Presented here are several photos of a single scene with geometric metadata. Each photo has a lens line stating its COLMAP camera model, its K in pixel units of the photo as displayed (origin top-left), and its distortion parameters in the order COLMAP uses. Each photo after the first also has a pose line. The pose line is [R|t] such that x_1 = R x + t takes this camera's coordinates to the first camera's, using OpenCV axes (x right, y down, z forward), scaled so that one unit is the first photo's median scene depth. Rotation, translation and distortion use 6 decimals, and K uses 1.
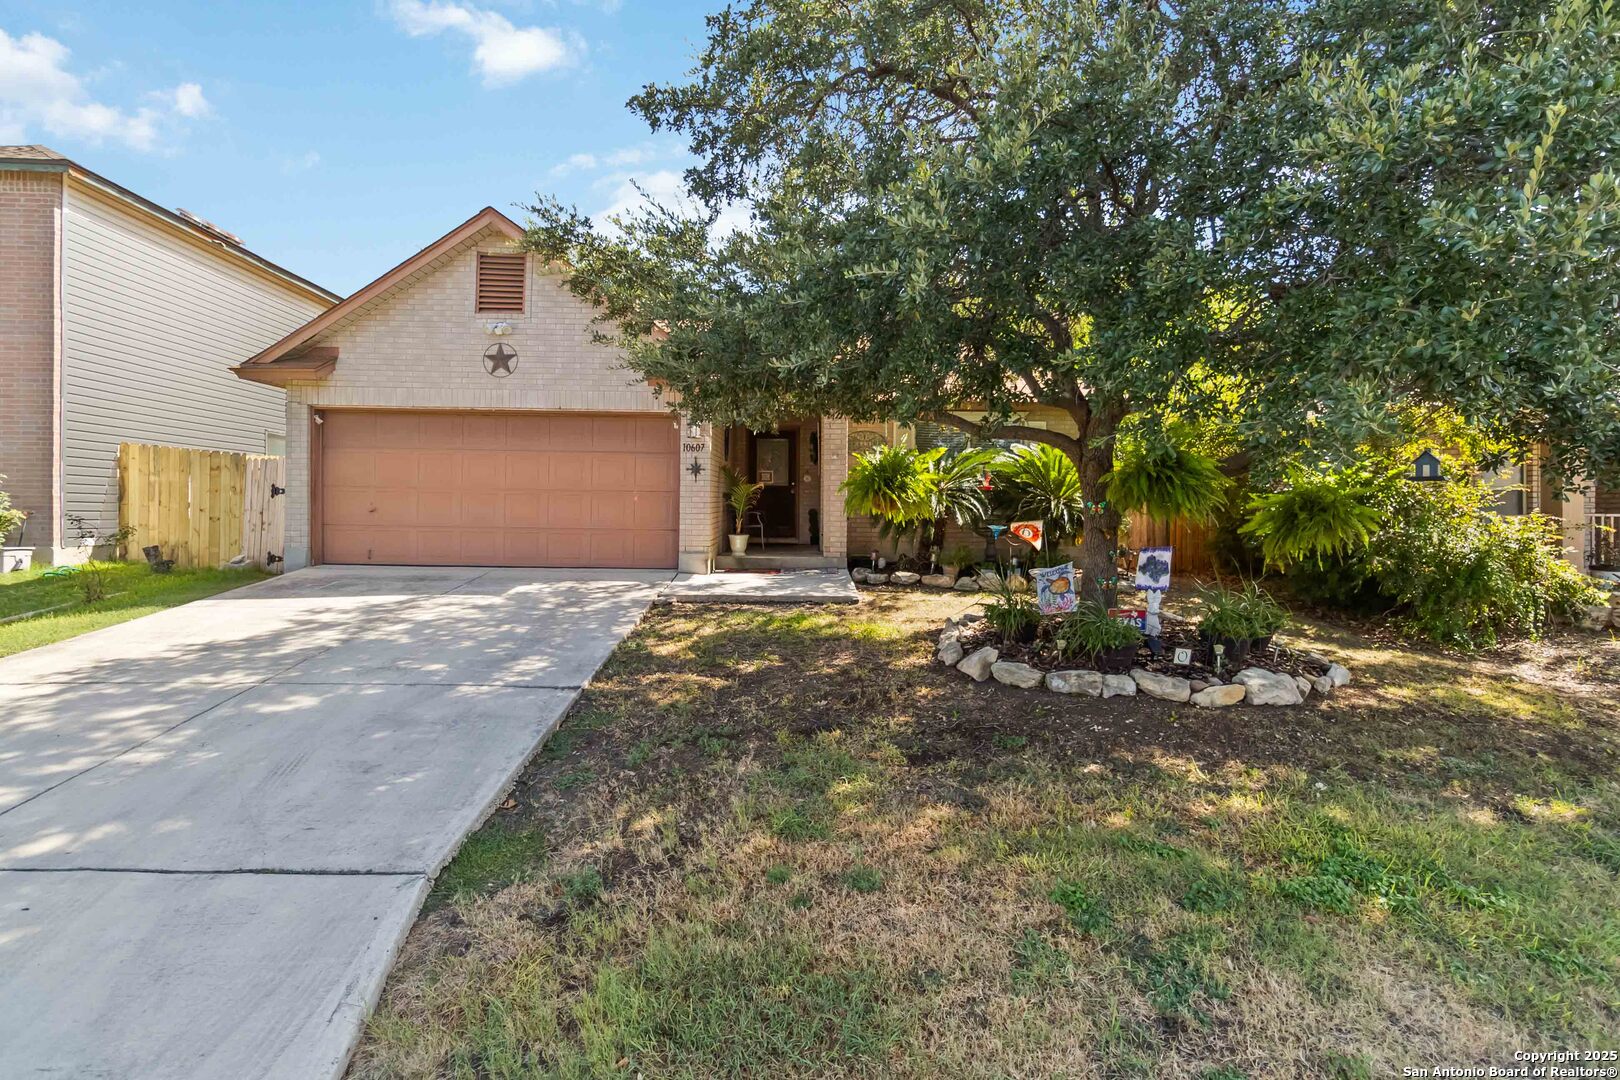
lens RADIAL K [[761.9, 0, 816.8], [0, 761.9, 518.4], [0, 0, 1]] dist [0.001900, 0.000027]
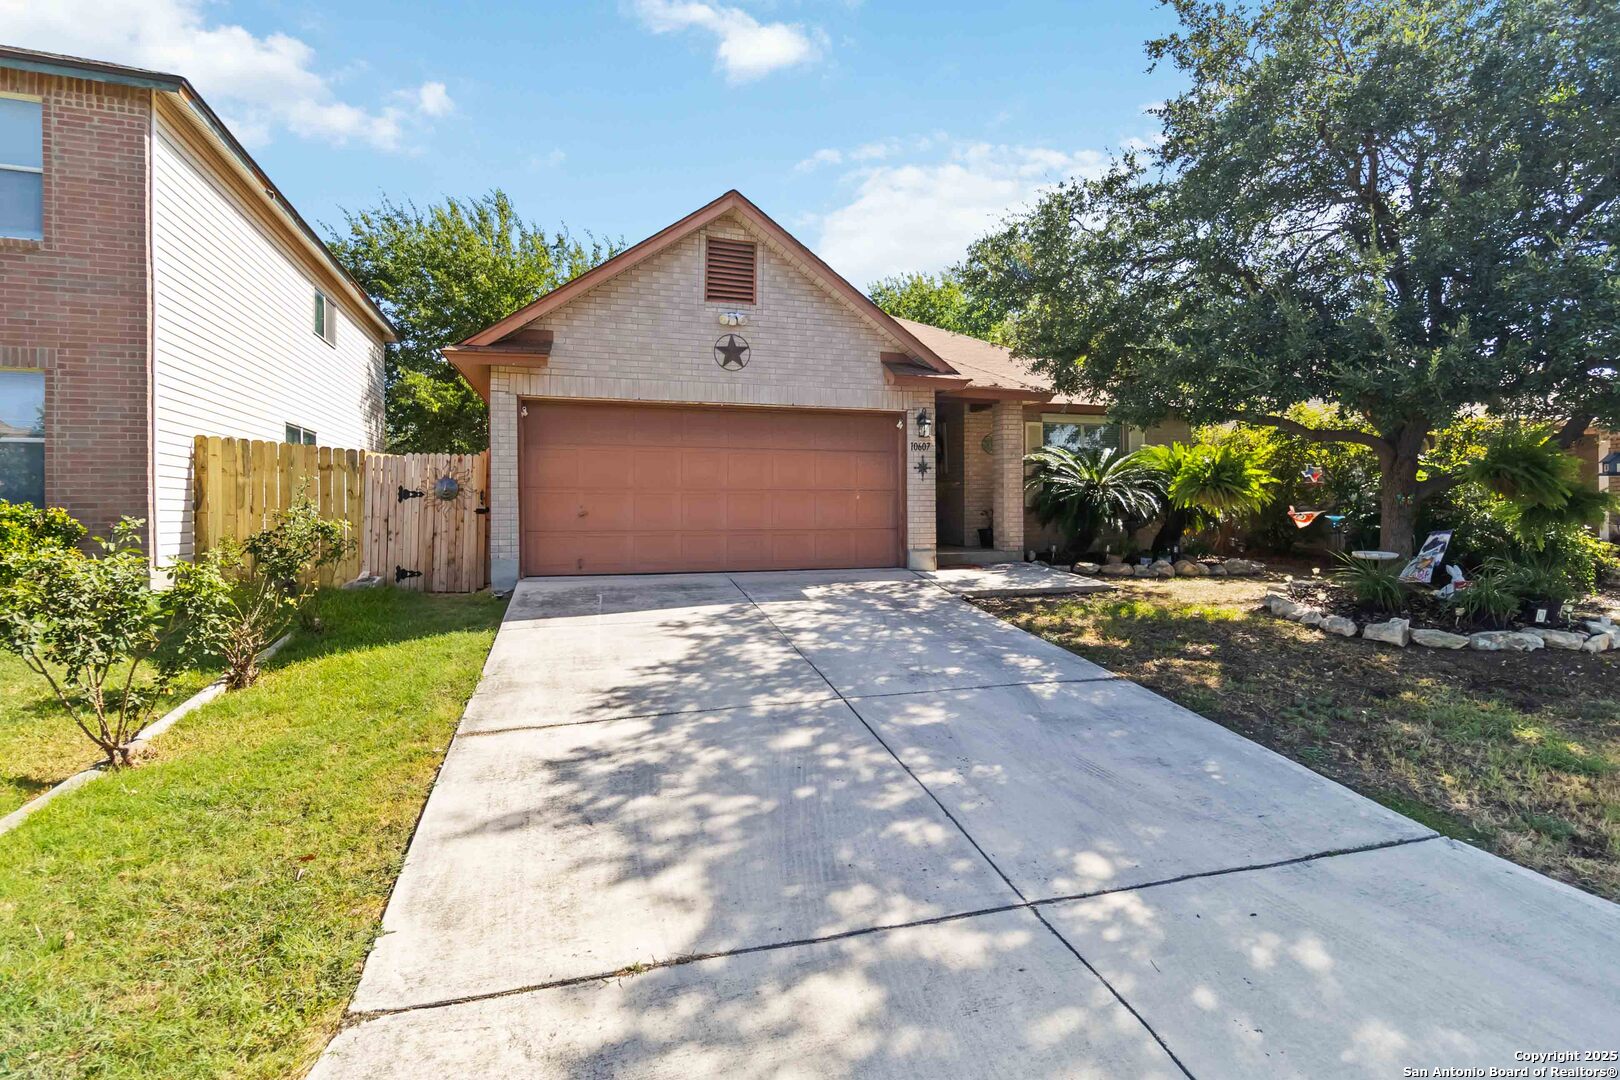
lens RADIAL K [[761.9, 0, 816.8], [0, 761.9, 518.4], [0, 0, 1]] dist [0.001900, 0.000027]
pose [[0.962400, -0.019558, 0.270932, -0.574517], [0.019074, 0.999808, 0.004422, -0.004461], [-0.270966, 0.000912, 0.962588, 0.063964]]
